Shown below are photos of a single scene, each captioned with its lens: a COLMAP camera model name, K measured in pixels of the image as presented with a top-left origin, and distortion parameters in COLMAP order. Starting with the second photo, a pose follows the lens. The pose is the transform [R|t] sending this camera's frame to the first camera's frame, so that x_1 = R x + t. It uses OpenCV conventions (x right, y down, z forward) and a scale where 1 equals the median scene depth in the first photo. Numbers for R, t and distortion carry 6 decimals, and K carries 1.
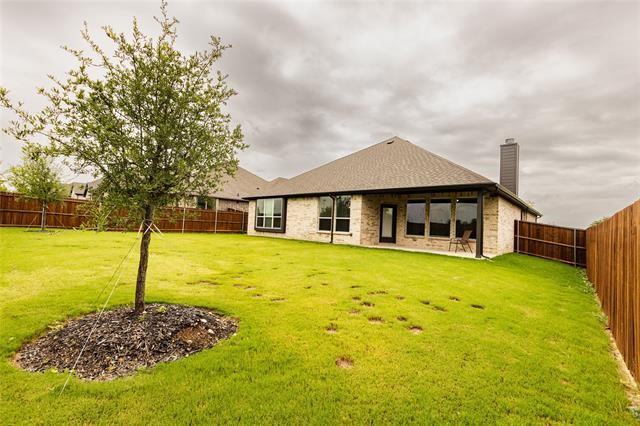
lens RADIAL K [[271.8, 0, 322.4], [0, 271.8, 213.8], [0, 0, 1]] dist [0.008002, 0.000127]
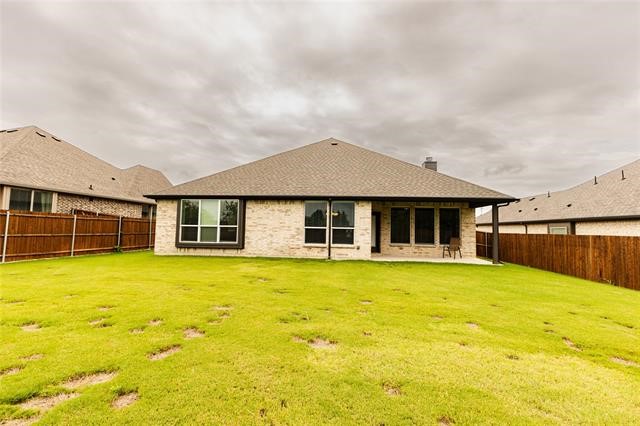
lens RADIAL K [[278.3, 0, 320.0], [0, 278.3, 213.0], [0, 0, 1]] dist [0.001341, 0.000076]
pose [[0.801349, 0.008076, 0.598143, -0.479721], [-0.008098, 0.999964, -0.002652, -0.026366], [-0.598142, -0.002719, 0.801385, 0.345811]]
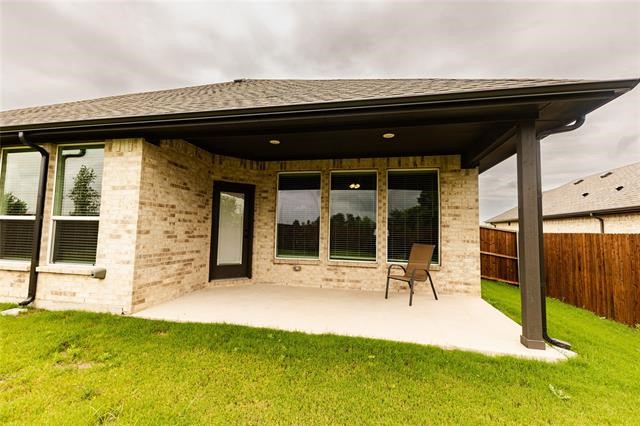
lens RADIAL K [[271.8, 0, 322.4], [0, 271.8, 213.8], [0, 0, 1]] dist [0.008002, 0.000127]
pose [[0.860836, 0.002549, 0.508875, 0.149996], [-0.000953, 0.999994, -0.003398, 0.012004], [-0.508881, 0.002440, 0.860833, 0.584178]]
